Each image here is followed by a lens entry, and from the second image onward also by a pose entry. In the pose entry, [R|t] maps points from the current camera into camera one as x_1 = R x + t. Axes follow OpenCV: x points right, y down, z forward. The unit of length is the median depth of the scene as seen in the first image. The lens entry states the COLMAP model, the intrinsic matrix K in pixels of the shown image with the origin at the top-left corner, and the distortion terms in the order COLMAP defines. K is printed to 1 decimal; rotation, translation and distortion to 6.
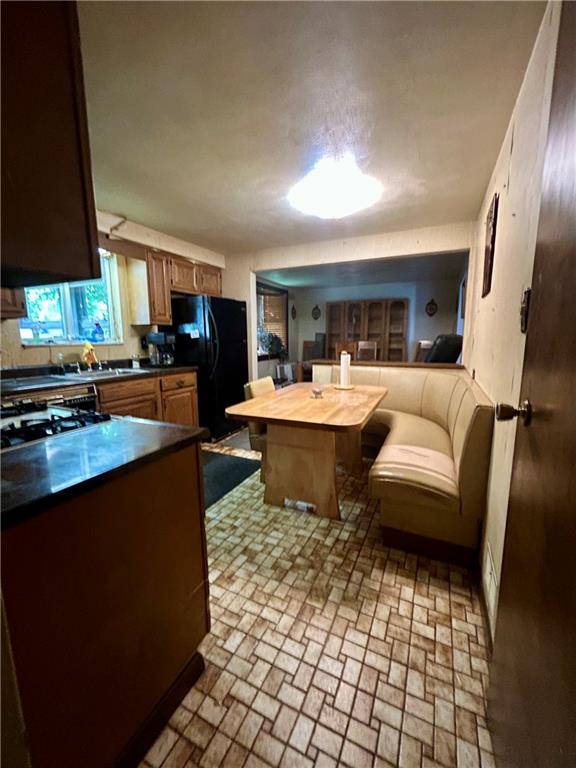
lens RADIAL K [[308.5, 0, 288.0], [0, 308.5, 384.0], [0, 0, 1]] dist [0.000094, 0.000343]
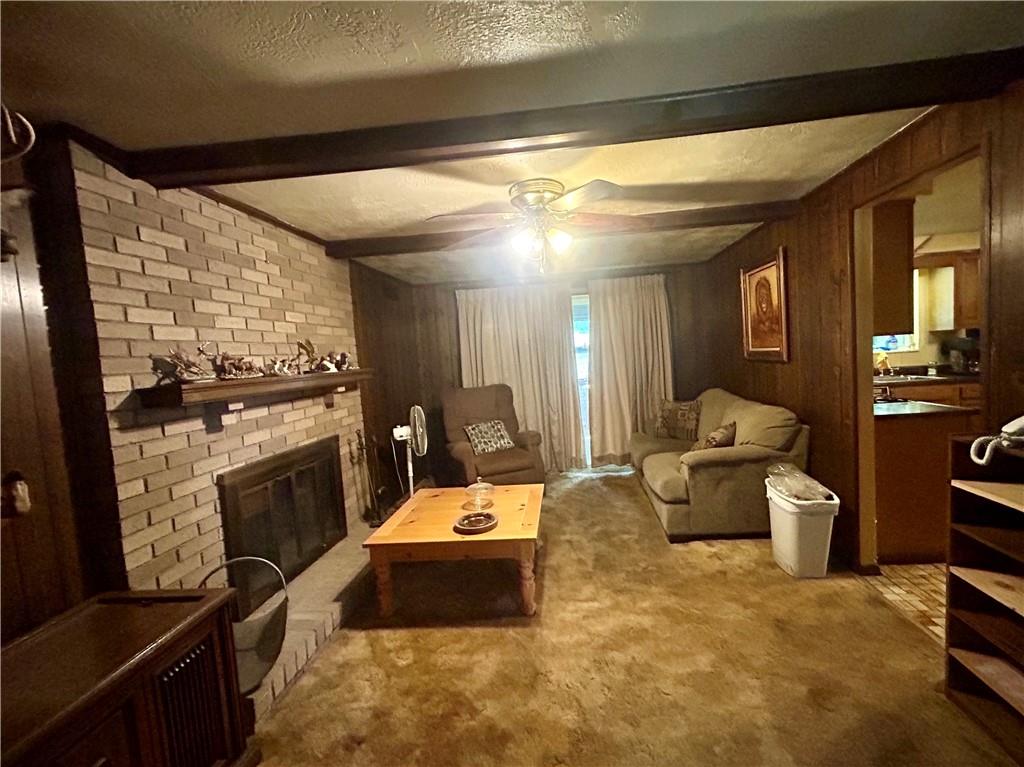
lens RADIAL K [[444.6, 0, 512.0], [0, 444.6, 383.5], [0, 0, 1]] dist [-0.001611, -0.000219]
pose [[0.336256, 0.040775, -0.940888, 0.392927], [-0.076737, 0.996927, 0.015779, 0.056166], [0.938639, 0.066895, 0.338351, -0.740116]]
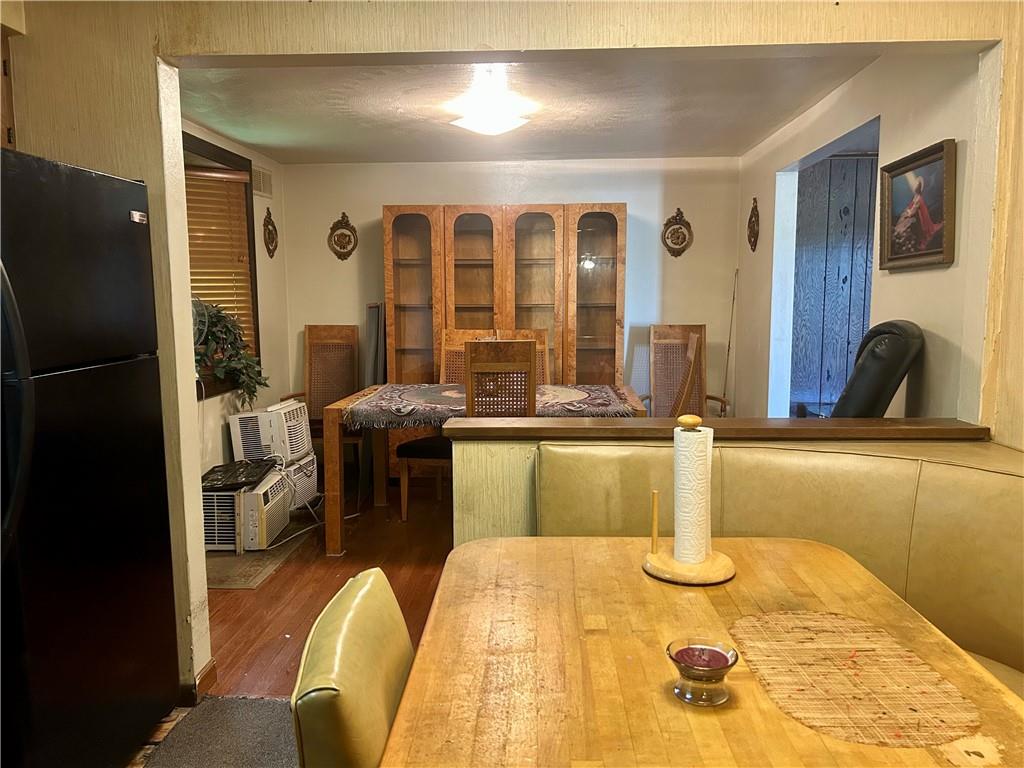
lens RADIAL K [[749.8, 0, 512.0], [0, 749.8, 384.0], [0, 0, 1]] dist [0.003307, 0.001233]
pose [[0.915683, -0.048189, 0.399001, -0.129063], [0.061742, 0.997867, -0.021178, -0.100431], [-0.397129, 0.044027, 0.916706, 0.433151]]
